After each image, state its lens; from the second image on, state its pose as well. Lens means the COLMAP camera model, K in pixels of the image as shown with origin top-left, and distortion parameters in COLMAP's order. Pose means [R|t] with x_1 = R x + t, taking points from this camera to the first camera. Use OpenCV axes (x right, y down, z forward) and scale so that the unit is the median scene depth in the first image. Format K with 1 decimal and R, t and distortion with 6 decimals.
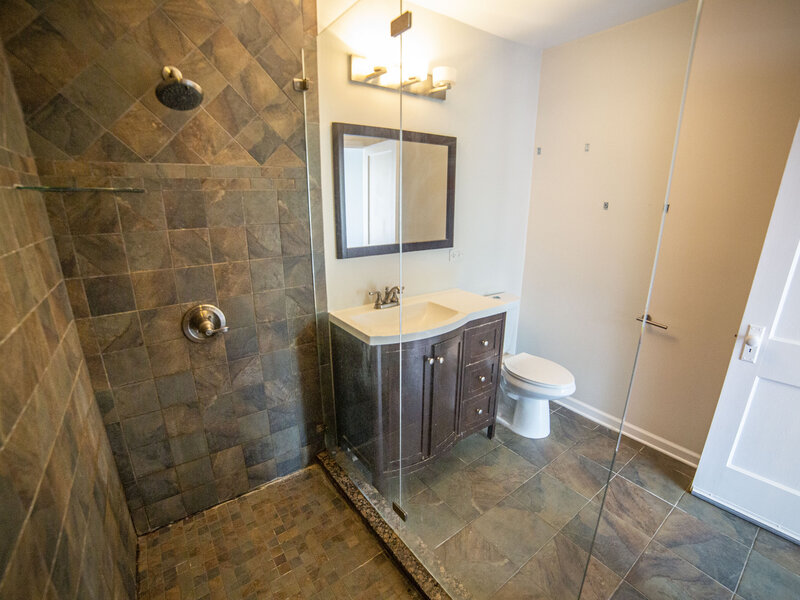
lens RADIAL K [[361.3, 0, 413.3], [0, 361.3, 301.0], [0, 0, 1]] dist [-0.054972, 0.000562]
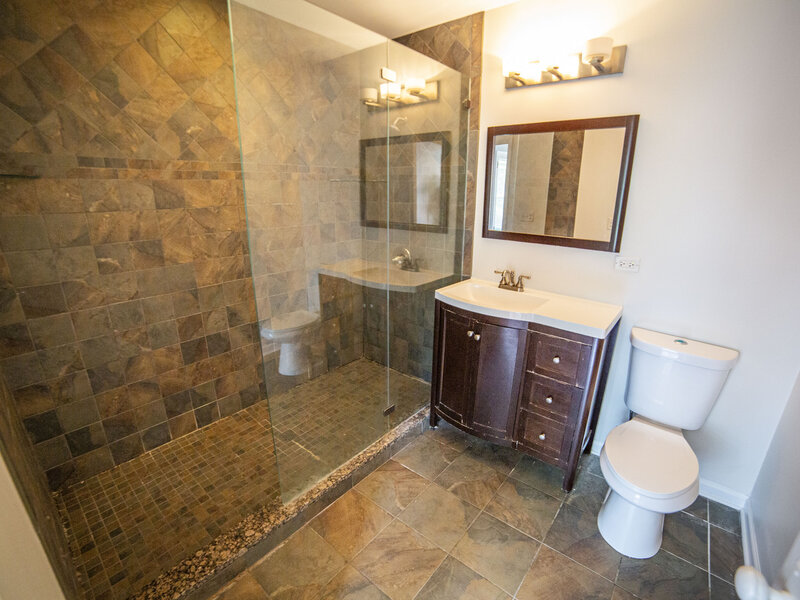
lens RADIAL K [[361.3, 0, 413.3], [0, 361.3, 301.0], [0, 0, 1]] dist [-0.054972, 0.000562]
pose [[0.264861, 0.274484, -0.924396, 0.921737], [-0.292144, 0.936419, 0.194349, -0.082549], [0.918967, 0.218581, 0.328210, 0.421638]]
